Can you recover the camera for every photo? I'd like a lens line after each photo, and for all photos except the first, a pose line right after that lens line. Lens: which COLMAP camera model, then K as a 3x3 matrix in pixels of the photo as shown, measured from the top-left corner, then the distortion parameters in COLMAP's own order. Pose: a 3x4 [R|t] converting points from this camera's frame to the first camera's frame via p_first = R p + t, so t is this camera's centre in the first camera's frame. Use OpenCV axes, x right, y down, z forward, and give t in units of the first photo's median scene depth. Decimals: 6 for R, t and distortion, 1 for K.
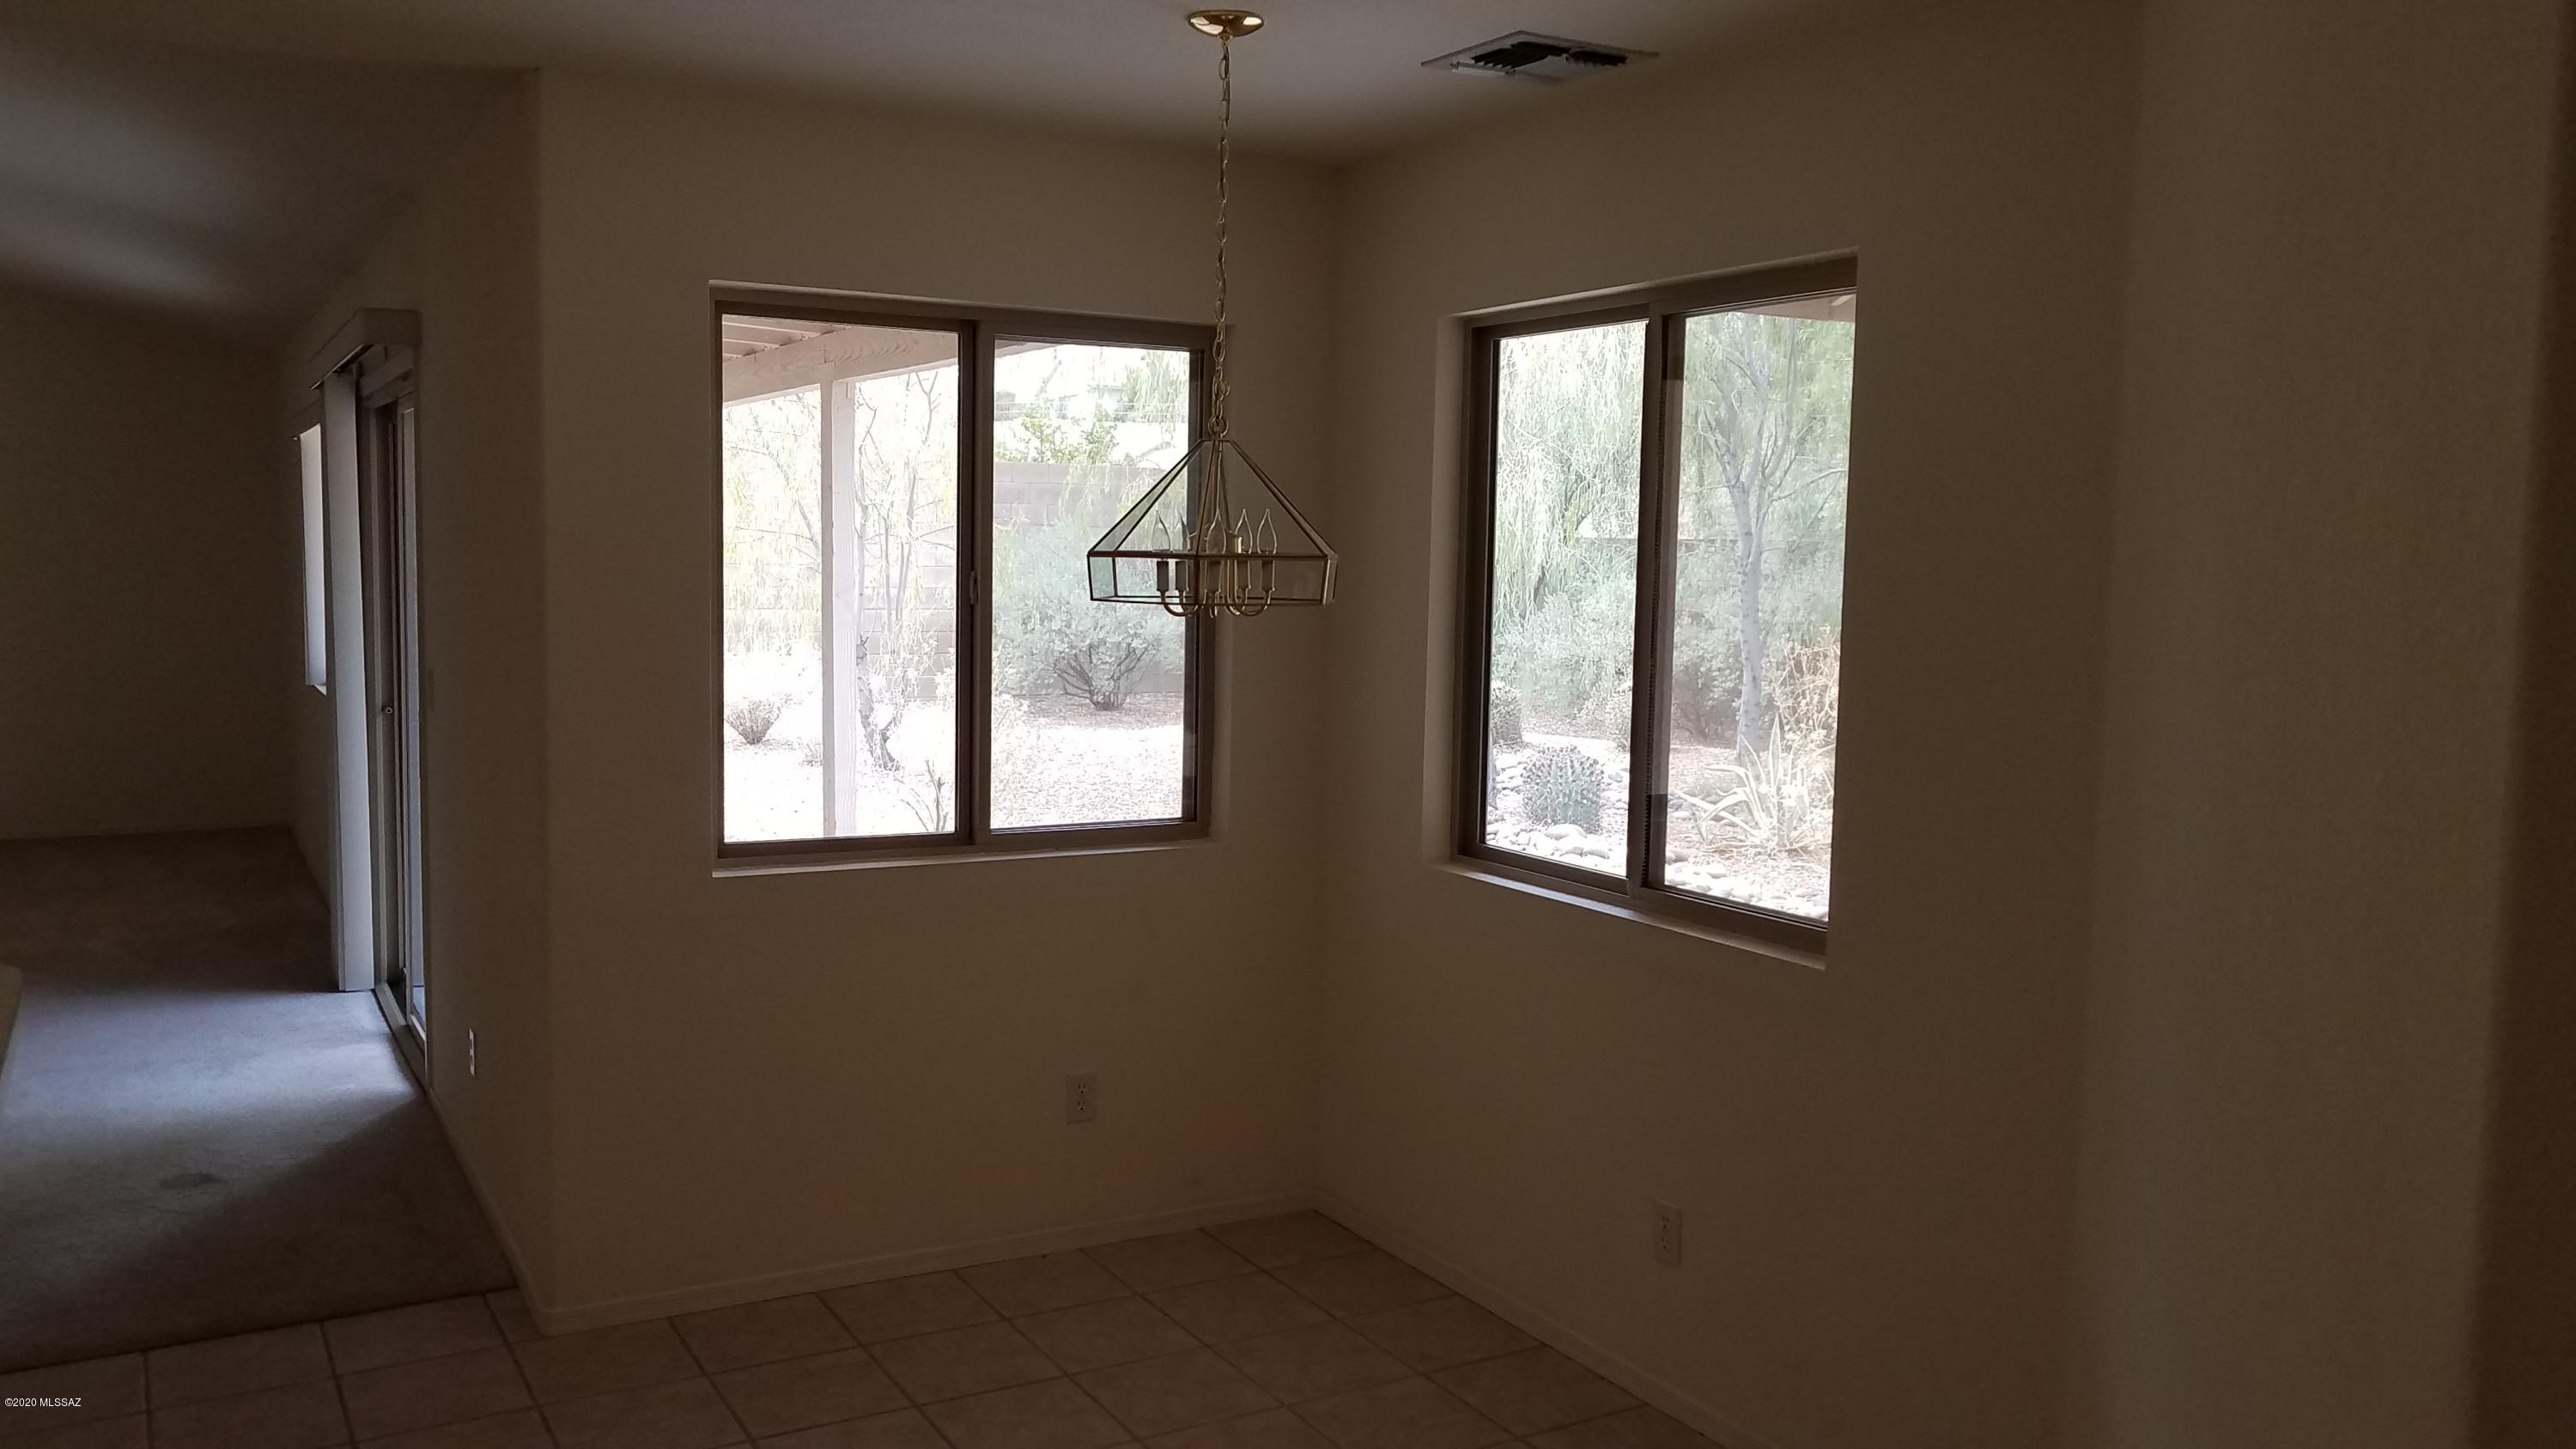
lens RADIAL K [[1982.4, 0, 1290.3], [0, 1982.4, 751.0], [0, 0, 1]] dist [0.009322, 0.004372]
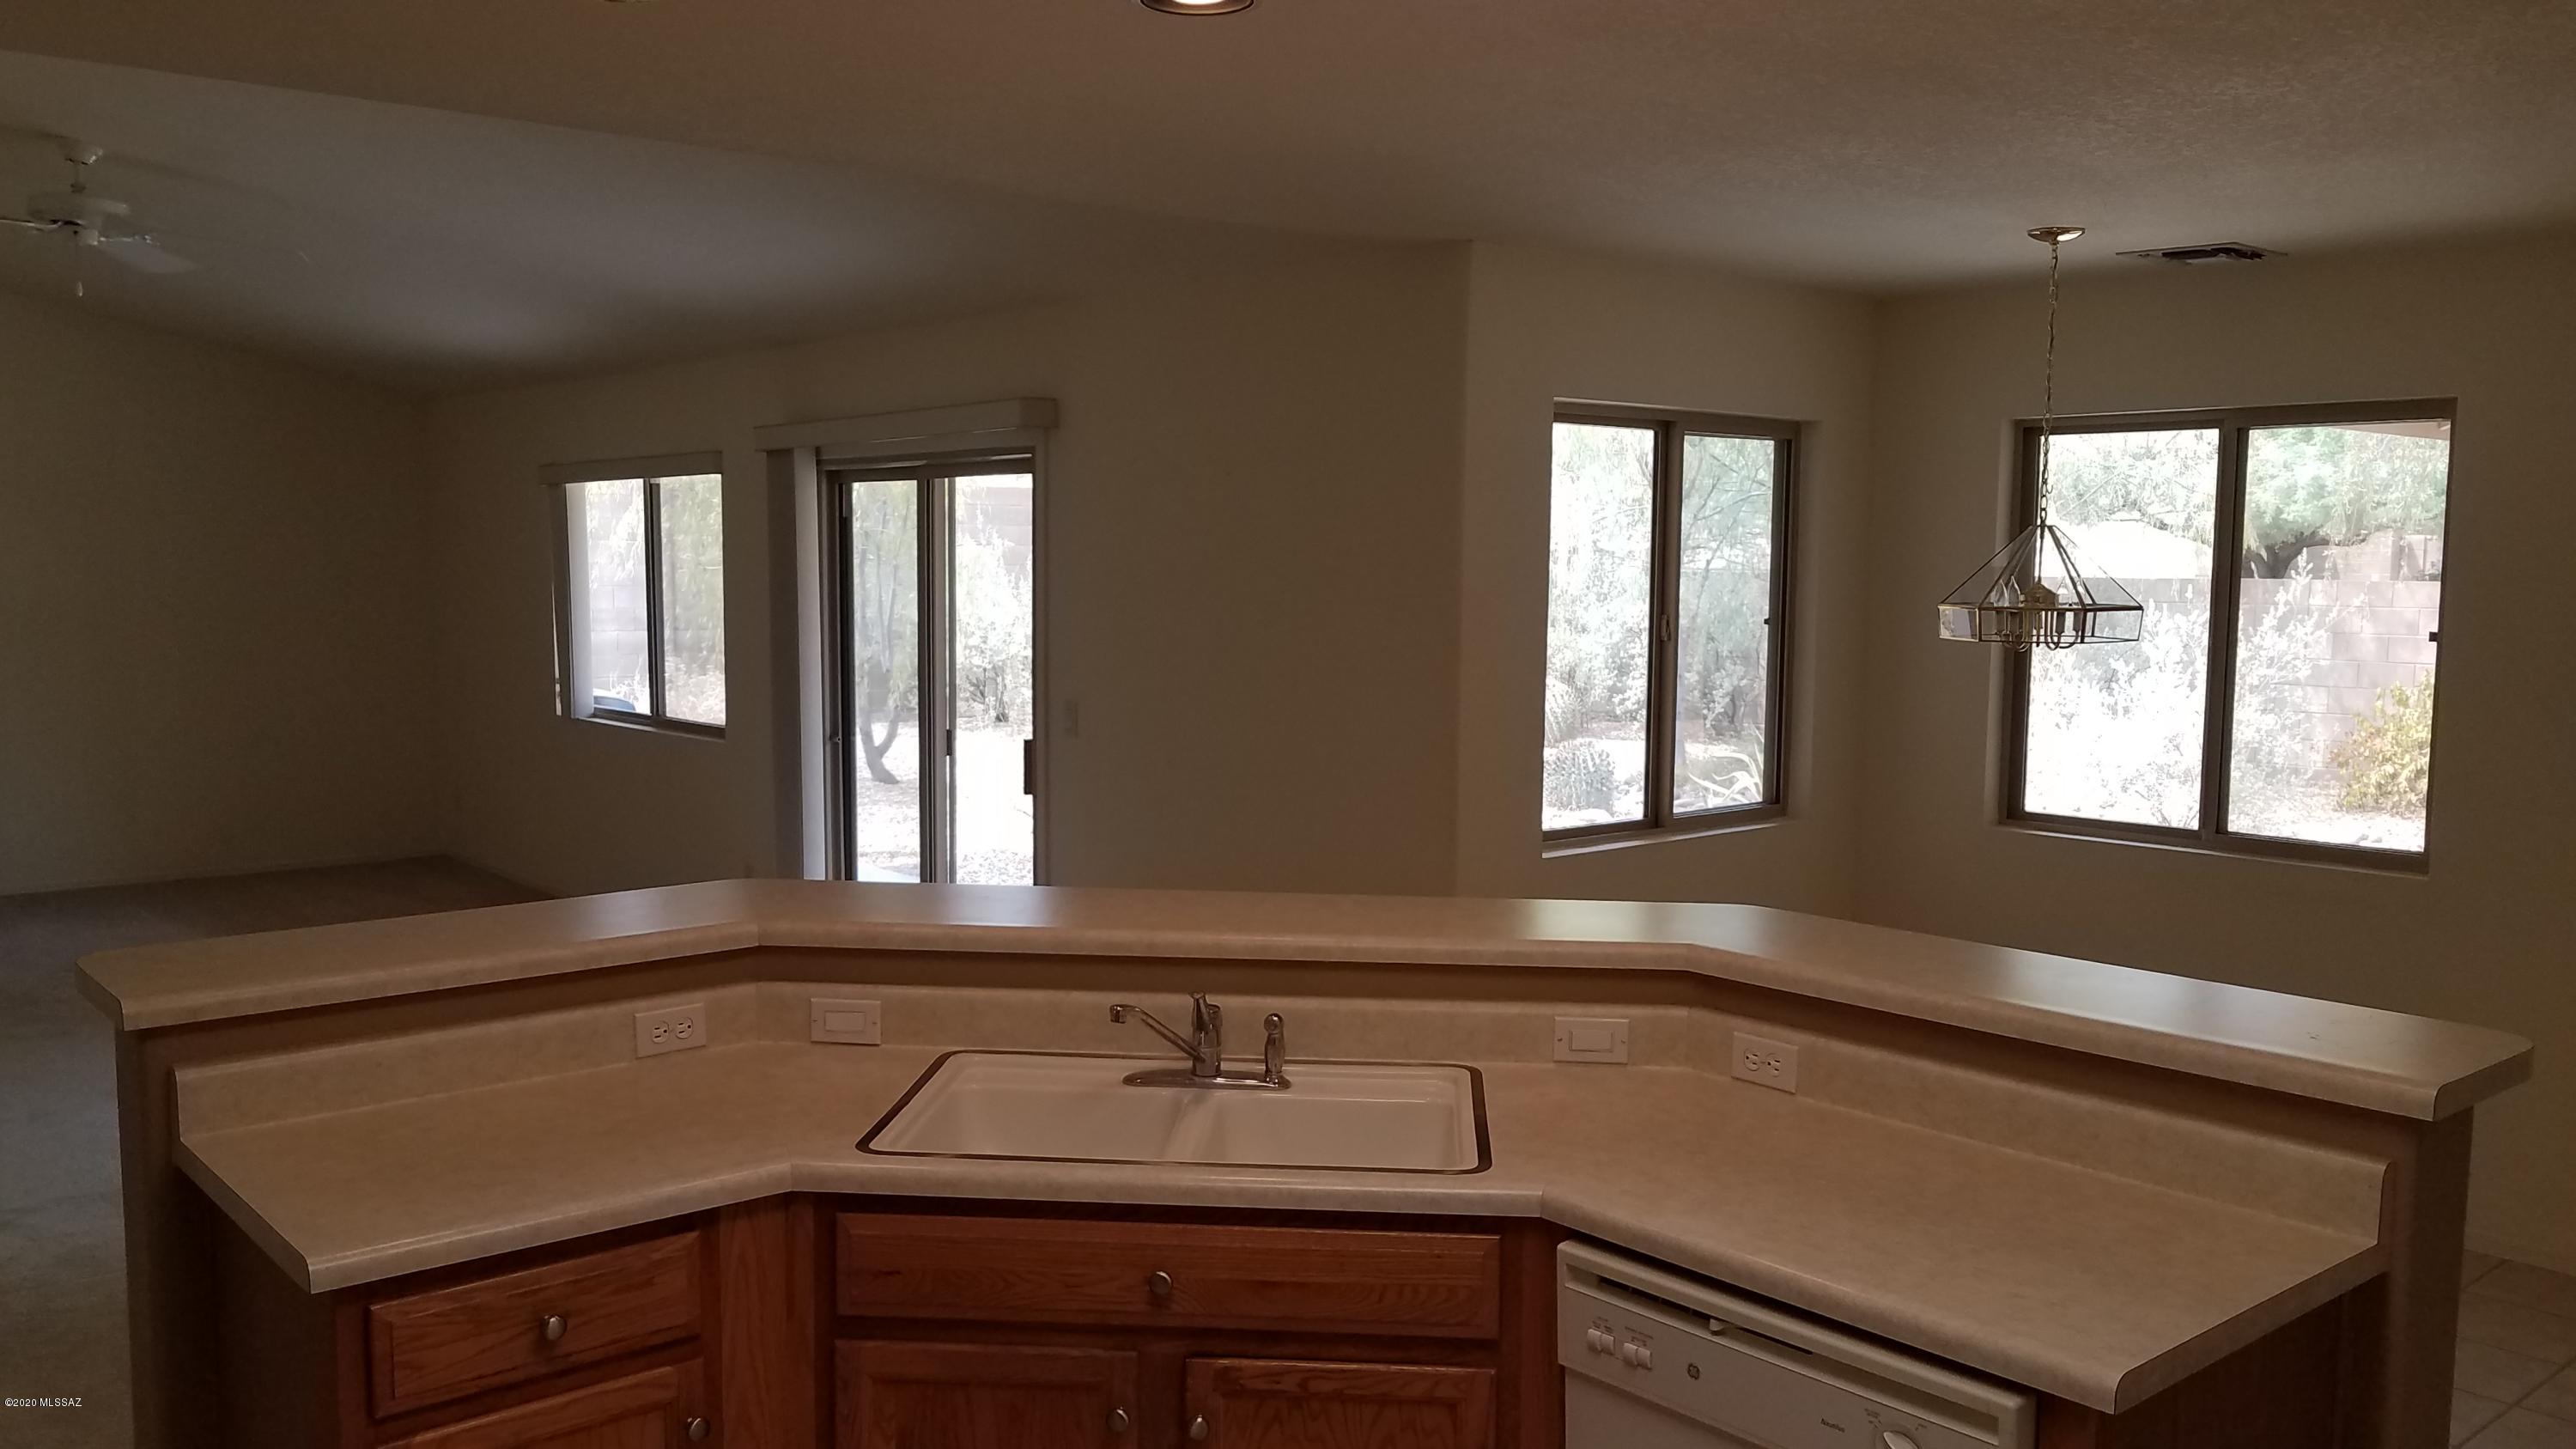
lens RADIAL K [[1982.4, 0, 1280.1], [0, 1982.4, 705.5], [0, 0, 1]] dist [0.009322, 0.004372]
pose [[0.978515, -0.028535, 0.204190, -0.676267], [0.033336, 0.999242, -0.020112, -0.014166], [-0.203461, 0.026487, 0.978725, -0.209010]]
